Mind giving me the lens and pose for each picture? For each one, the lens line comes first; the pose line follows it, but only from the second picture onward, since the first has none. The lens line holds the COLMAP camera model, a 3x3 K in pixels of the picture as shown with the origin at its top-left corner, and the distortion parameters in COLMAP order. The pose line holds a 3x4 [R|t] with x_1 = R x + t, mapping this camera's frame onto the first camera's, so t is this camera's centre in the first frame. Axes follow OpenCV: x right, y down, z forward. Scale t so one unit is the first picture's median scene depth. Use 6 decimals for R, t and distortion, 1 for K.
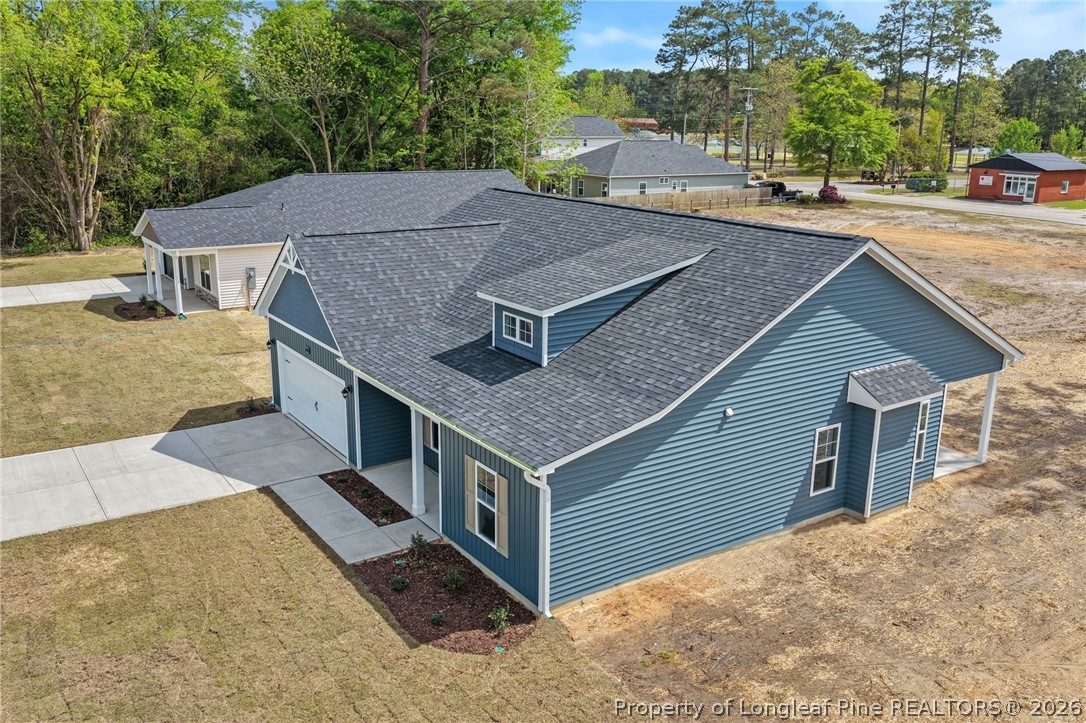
lens RADIAL K [[915.8, 0, 548.2], [0, 915.8, 363.5], [0, 0, 1]] dist [-0.002044, 0.012296]
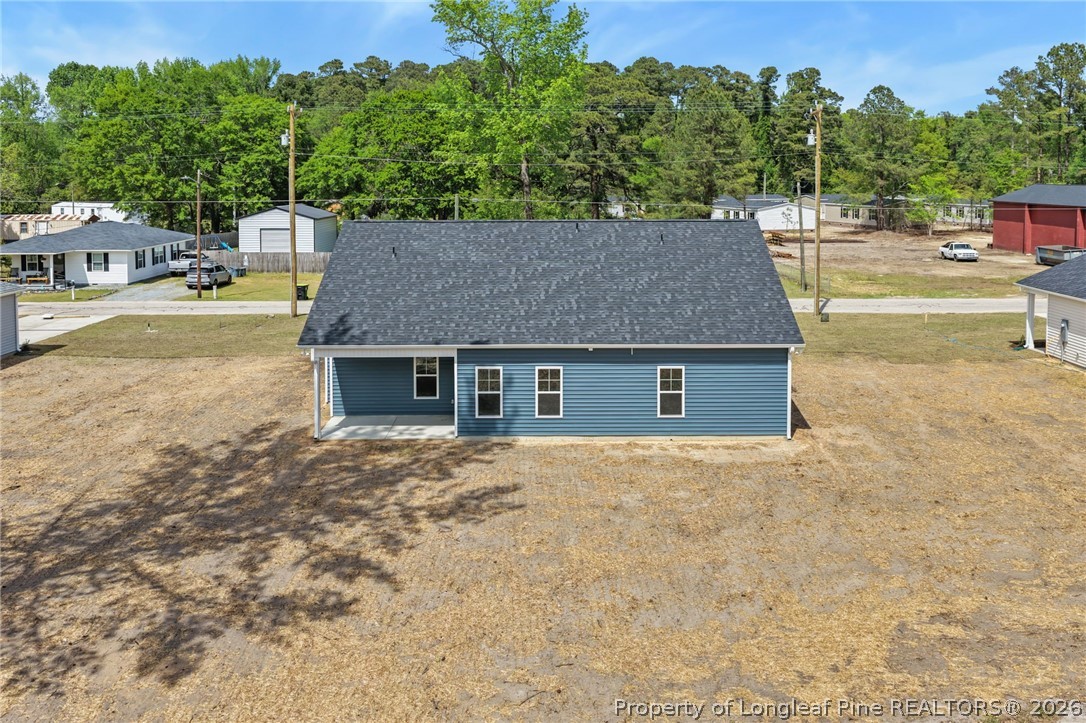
lens RADIAL K [[915.8, 0, 548.2], [0, 915.8, 363.5], [0, 0, 1]] dist [-0.002044, 0.012296]
pose [[-0.568016, 0.152720, -0.808724, 1.221672], [-0.220845, 0.918313, 0.328527, -0.417255], [0.792834, 0.365211, -0.487889, 1.760922]]
